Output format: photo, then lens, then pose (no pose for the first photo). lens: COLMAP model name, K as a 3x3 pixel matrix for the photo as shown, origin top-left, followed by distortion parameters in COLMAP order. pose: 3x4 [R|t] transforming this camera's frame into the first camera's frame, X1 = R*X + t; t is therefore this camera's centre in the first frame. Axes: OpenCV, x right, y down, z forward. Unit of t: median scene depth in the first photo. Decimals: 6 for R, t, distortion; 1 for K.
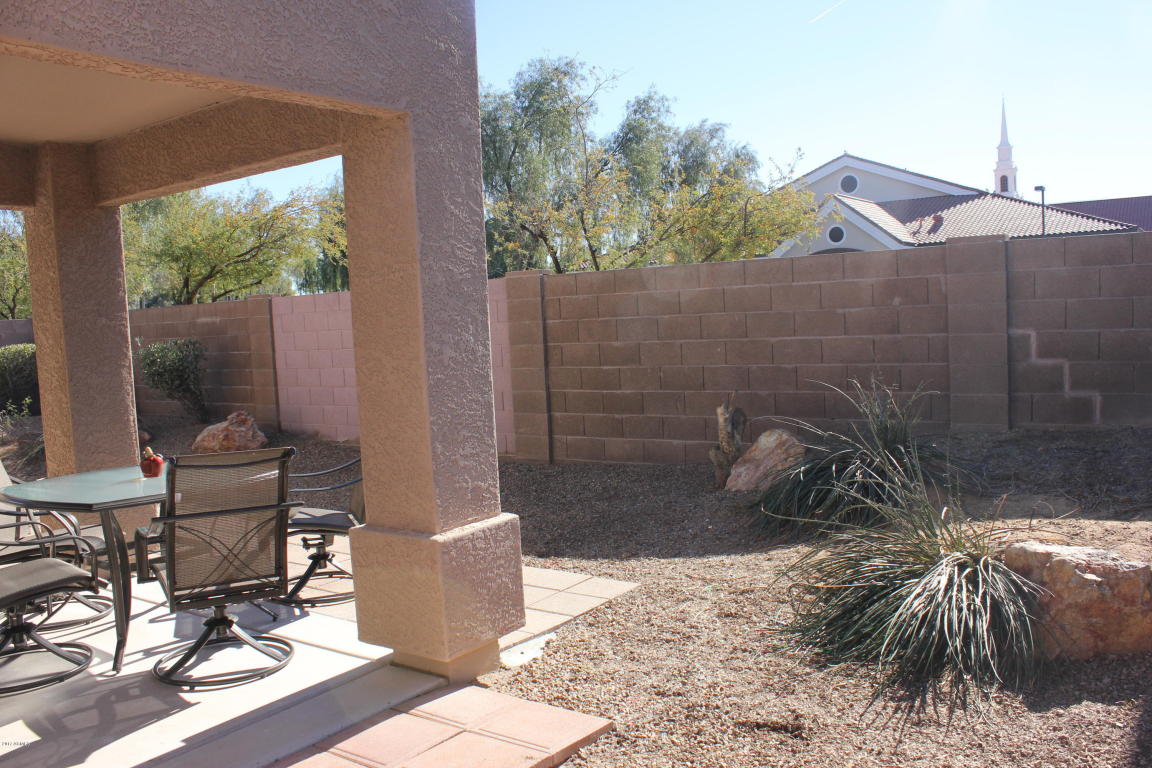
lens RADIAL K [[960.7, 0, 575.6], [0, 960.7, 385.6], [0, 0, 1]] dist [-0.113666, 0.058988]
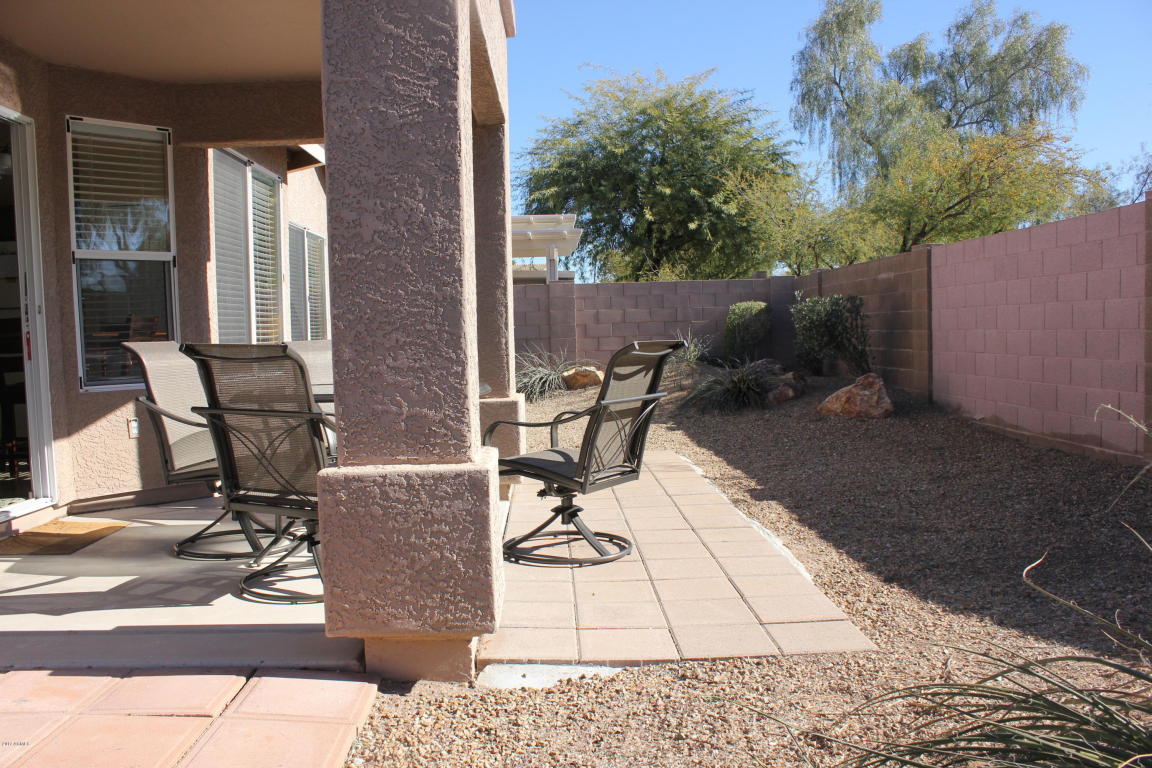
lens RADIAL K [[960.7, 0, 576.1], [0, 960.7, 379.2], [0, 0, 1]] dist [-0.113666, 0.058988]
pose [[0.607247, 0.074088, -0.791051, 0.451432], [-0.068017, 0.996835, 0.041149, 0.035536], [0.791597, 0.028818, 0.610364, 0.559746]]
